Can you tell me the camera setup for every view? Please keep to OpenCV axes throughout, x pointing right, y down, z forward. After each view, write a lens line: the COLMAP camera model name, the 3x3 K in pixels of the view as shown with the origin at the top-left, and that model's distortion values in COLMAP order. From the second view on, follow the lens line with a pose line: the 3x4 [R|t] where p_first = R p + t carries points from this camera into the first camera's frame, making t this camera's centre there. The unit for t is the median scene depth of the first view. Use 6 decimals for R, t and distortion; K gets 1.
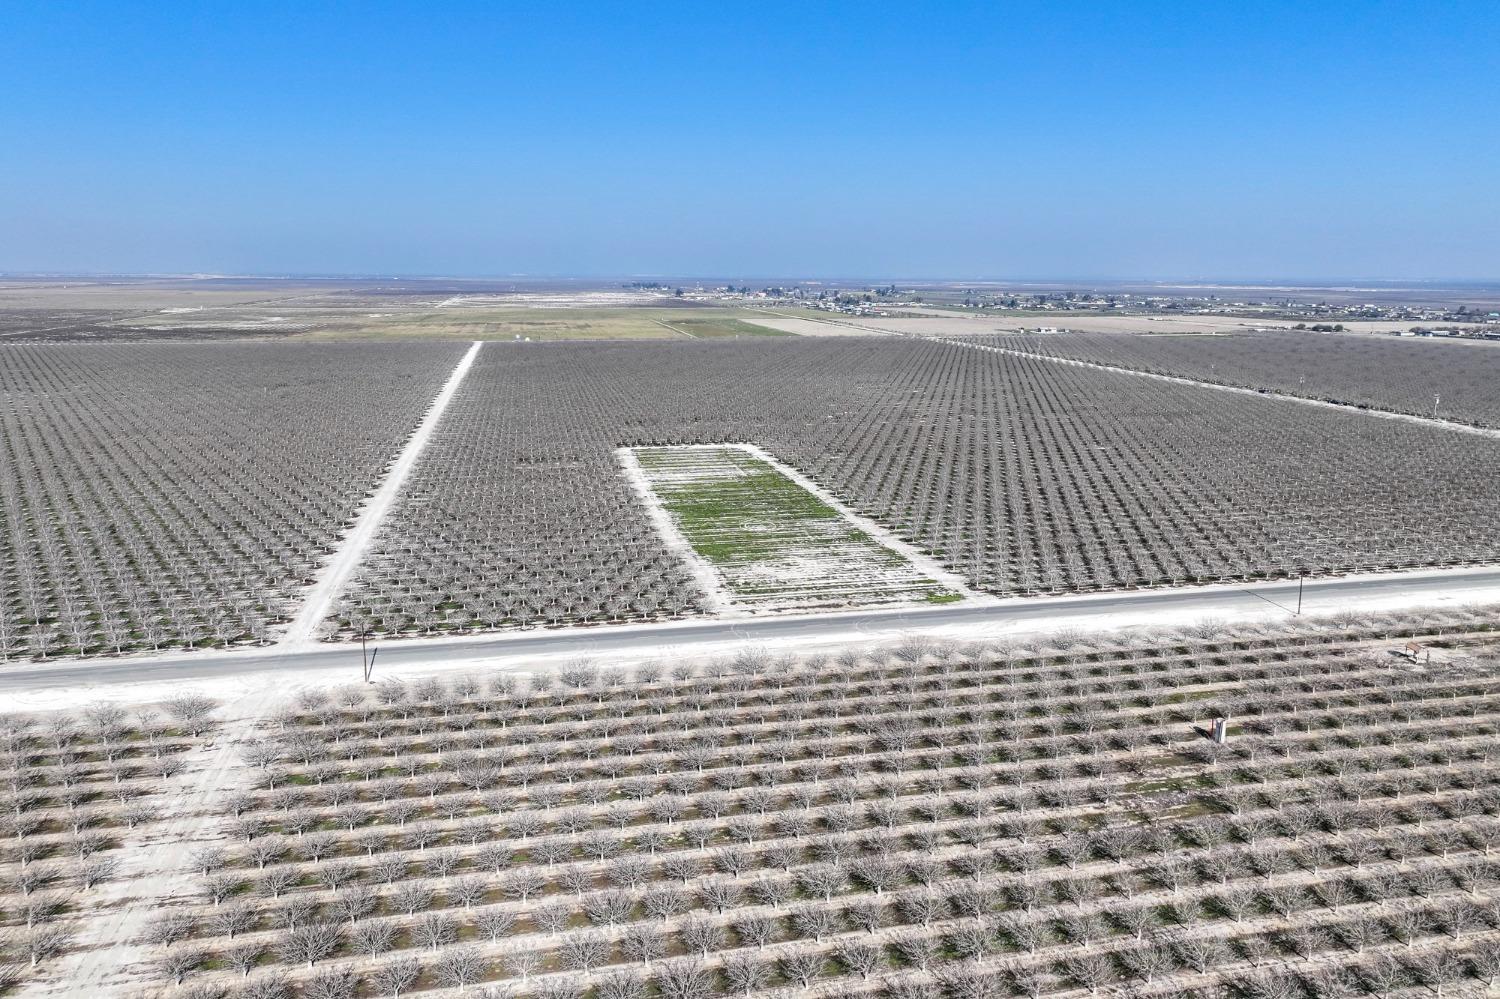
lens RADIAL K [[1053.3, 0, 750.0], [0, 1053.3, 499.5], [0, 0, 1]] dist [-0.002005, -0.001228]
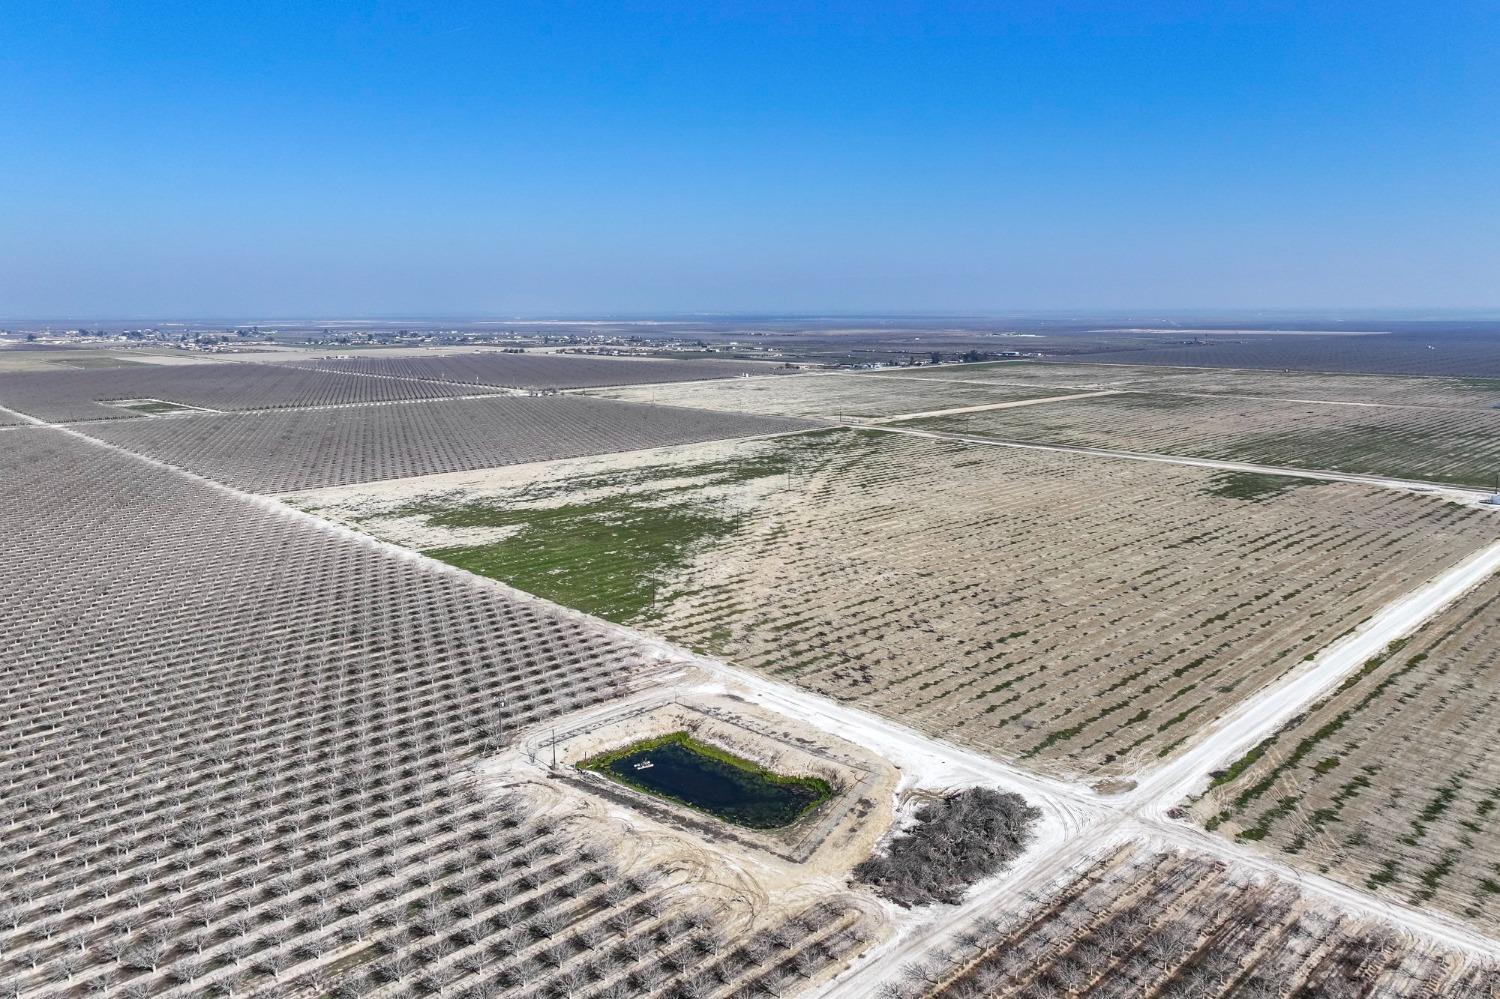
lens RADIAL K [[1053.3, 0, 750.0], [0, 1053.3, 499.5], [0, 0, 1]] dist [-0.002005, -0.001228]
pose [[0.850802, -0.100468, 0.515793, -0.018053], [0.117238, 0.993104, 0.000056, 0.063851], [-0.512241, 0.060423, 0.856713, -0.339918]]
